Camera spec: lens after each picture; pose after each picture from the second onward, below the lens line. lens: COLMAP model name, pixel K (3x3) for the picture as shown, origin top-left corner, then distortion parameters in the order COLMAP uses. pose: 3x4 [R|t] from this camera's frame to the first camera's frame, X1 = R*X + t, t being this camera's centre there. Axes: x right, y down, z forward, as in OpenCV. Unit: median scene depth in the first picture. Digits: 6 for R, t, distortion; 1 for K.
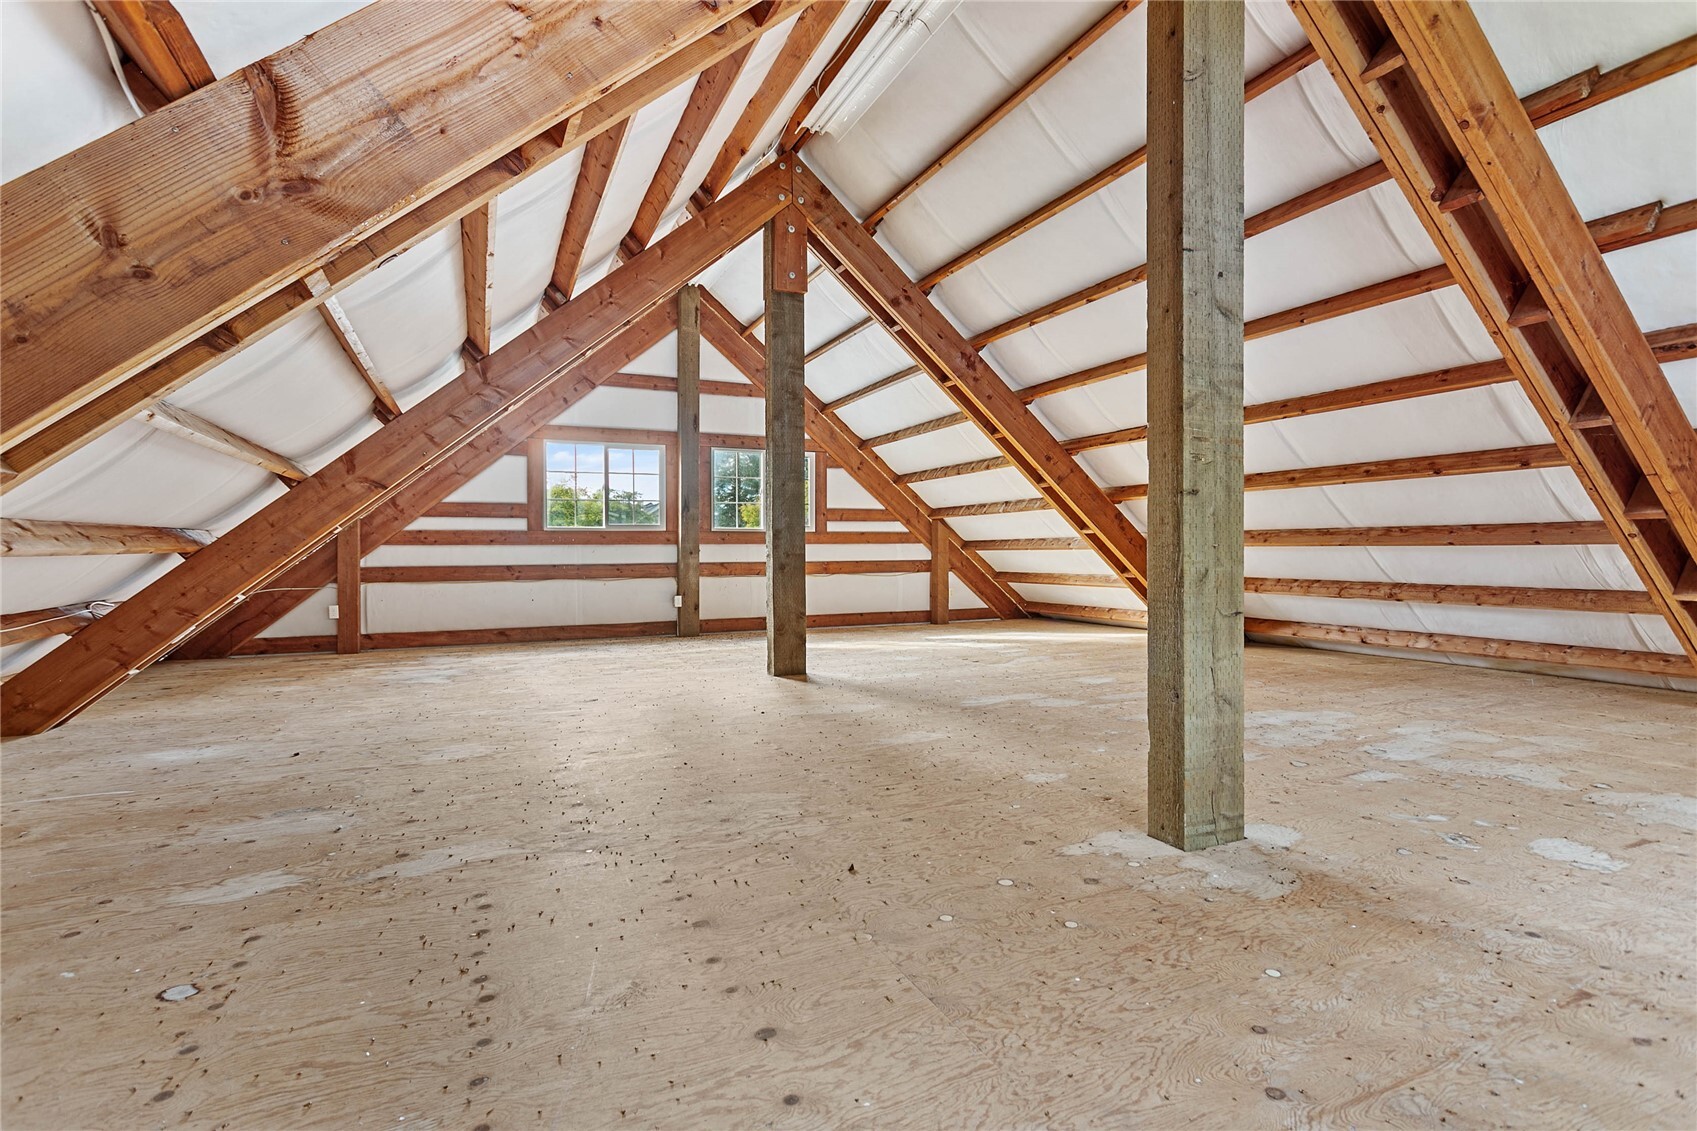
lens RADIAL K [[803.7, 0, 848.5], [0, 803.7, 565.5], [0, 0, 1]] dist [0.001684, 0.001109]
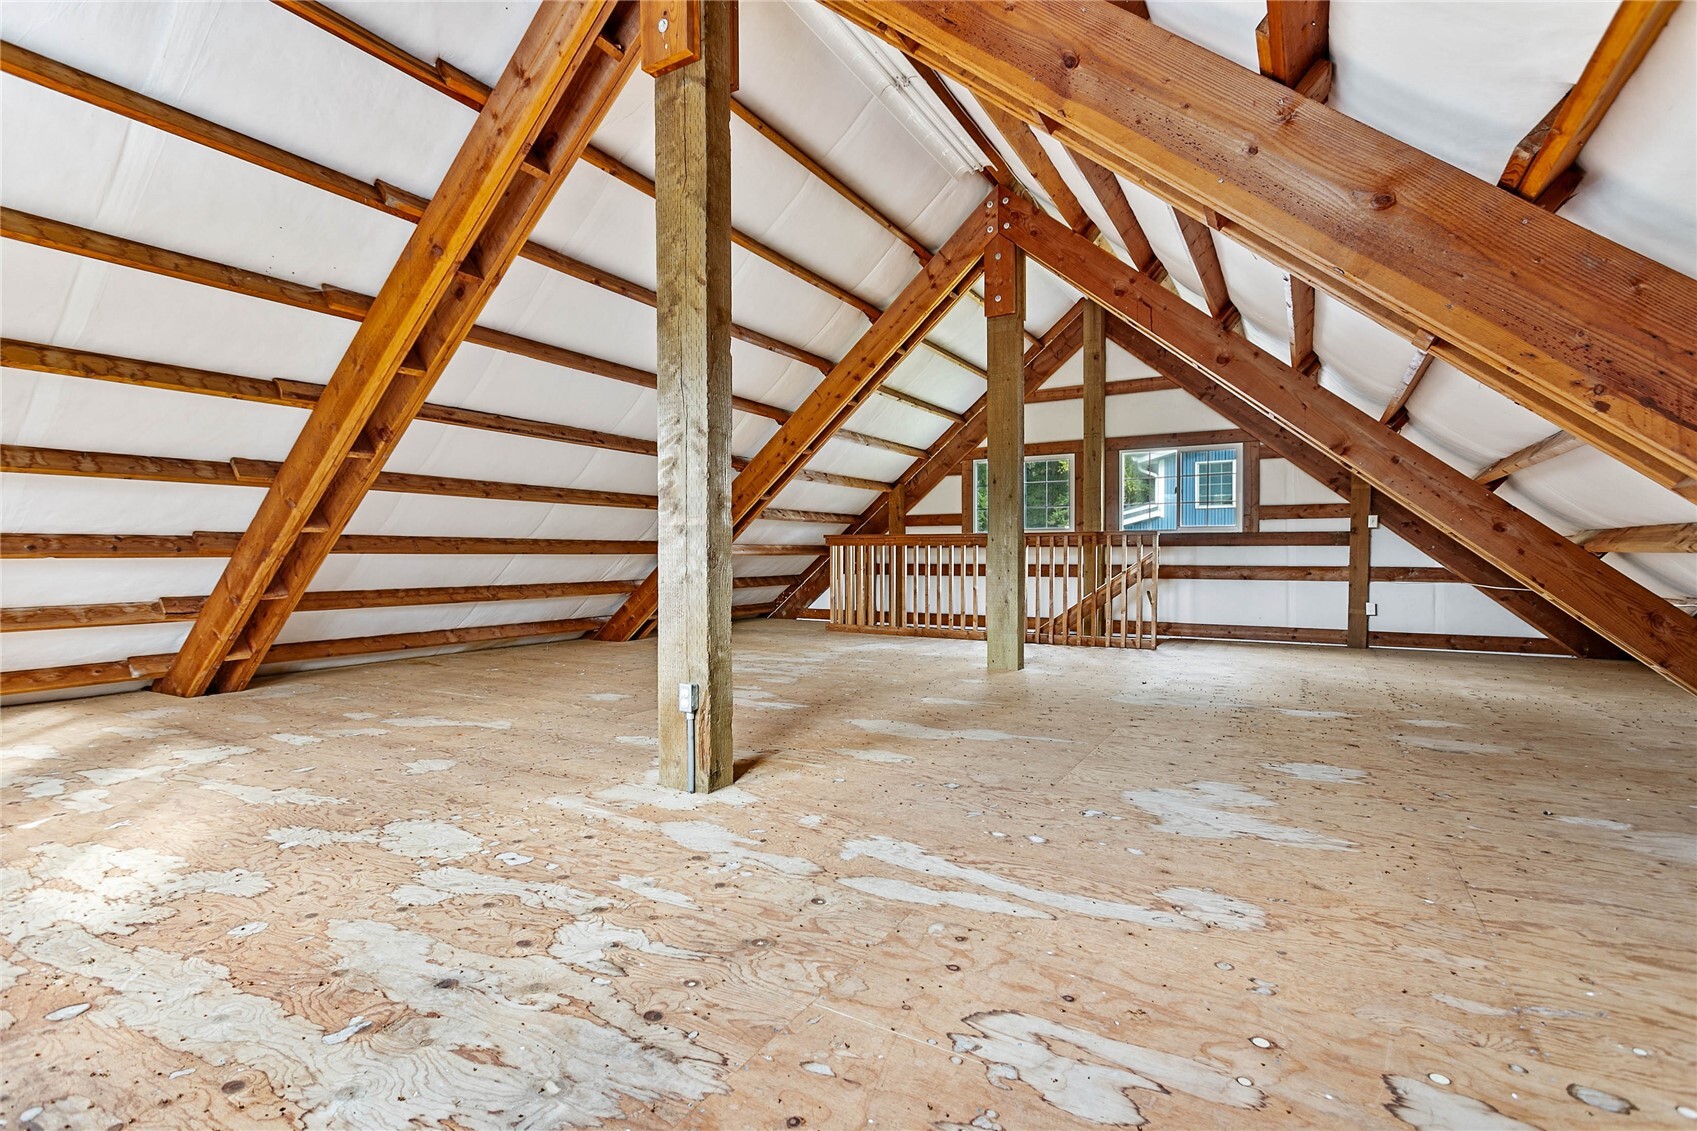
lens RADIAL K [[803.7, 0, 848.5], [0, 803.7, 565.5], [0, 0, 1]] dist [0.001684, 0.001109]
pose [[0.569134, 0.013570, -0.822133, 0.460736], [-0.013361, 0.999884, 0.007255, -0.006911], [0.822136, 0.006855, 0.569249, 0.165071]]
